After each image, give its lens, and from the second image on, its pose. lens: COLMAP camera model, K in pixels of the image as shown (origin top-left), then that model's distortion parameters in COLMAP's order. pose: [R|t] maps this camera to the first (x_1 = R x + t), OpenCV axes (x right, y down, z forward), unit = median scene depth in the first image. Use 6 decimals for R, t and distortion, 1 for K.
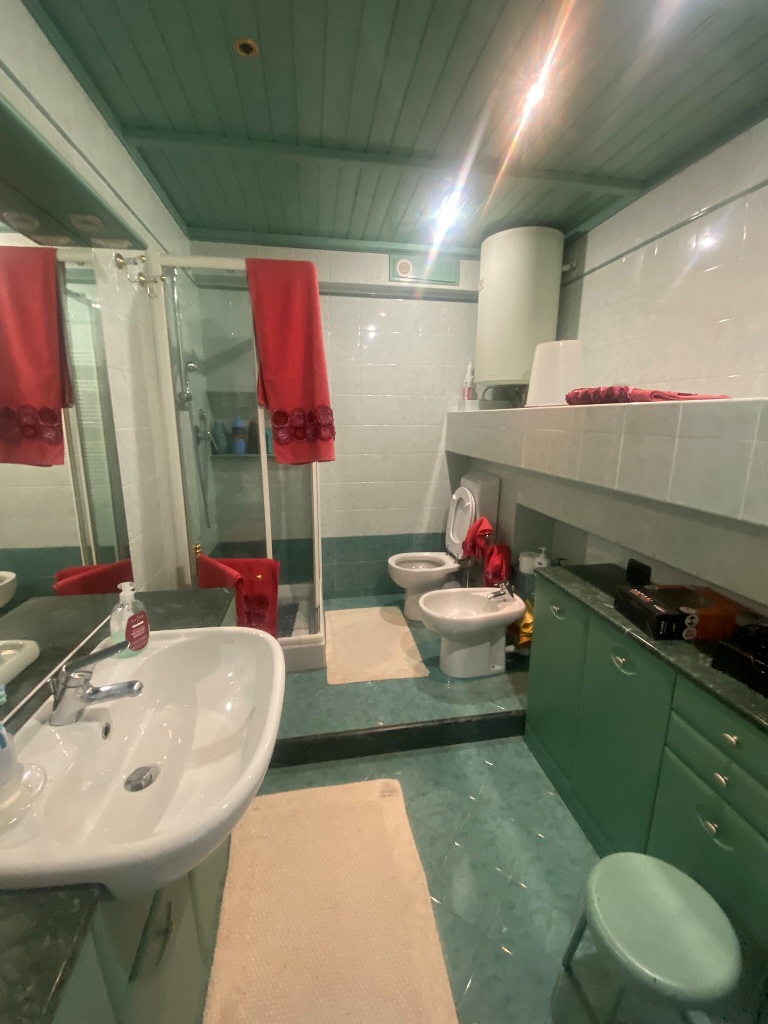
lens RADIAL K [[412.2, 0, 382.9], [0, 412.2, 507.3], [0, 0, 1]] dist [0.028940, -0.028088]
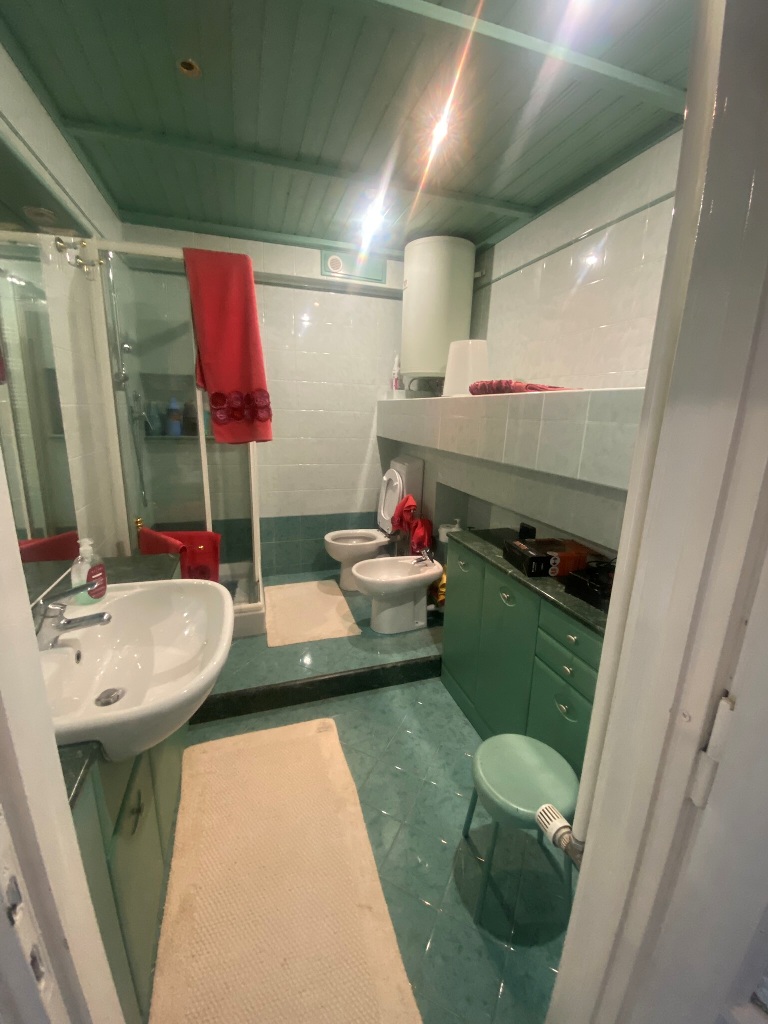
lens RADIAL K [[412.2, 0, 382.9], [0, 412.2, 507.3], [0, 0, 1]] dist [0.028940, -0.028088]
pose [[0.989015, -0.012472, 0.147287, 0.010207], [0.009153, 0.999689, 0.023196, 0.040878], [-0.147530, -0.021593, 0.988822, -0.126655]]
